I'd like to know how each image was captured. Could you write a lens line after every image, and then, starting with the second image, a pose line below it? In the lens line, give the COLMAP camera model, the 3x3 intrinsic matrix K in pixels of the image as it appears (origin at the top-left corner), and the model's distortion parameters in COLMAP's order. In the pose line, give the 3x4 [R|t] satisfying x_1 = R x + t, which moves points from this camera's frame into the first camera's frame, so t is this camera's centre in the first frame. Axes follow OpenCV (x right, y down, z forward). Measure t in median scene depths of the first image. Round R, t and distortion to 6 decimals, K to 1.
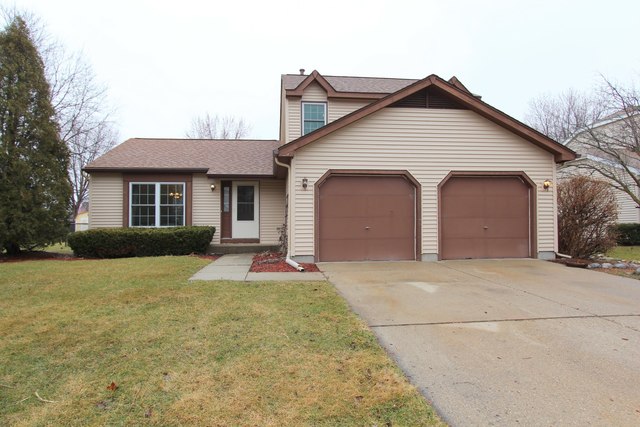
lens RADIAL K [[413.1, 0, 320.0], [0, 413.1, 213.5], [0, 0, 1]] dist [-0.000474, 0.001053]
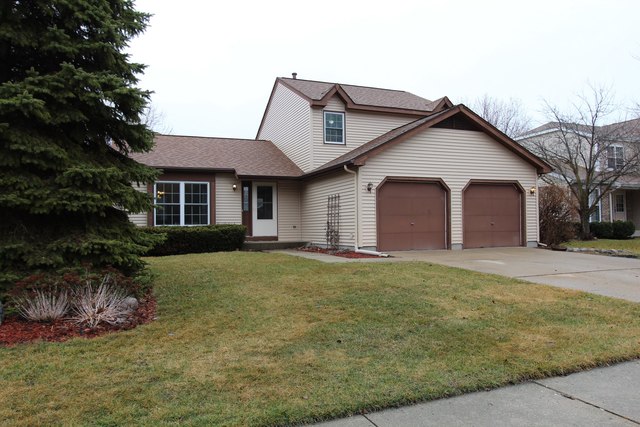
lens RADIAL K [[484.4, 0, 320.0], [0, 484.4, 213.5], [0, 0, 1]] dist [0.003208, 0.000220]
pose [[0.962630, 0.001585, 0.270817, -0.448041], [-0.000963, 0.999997, -0.002429, 0.006314], [-0.270820, 0.002078, 0.962628, -0.264769]]
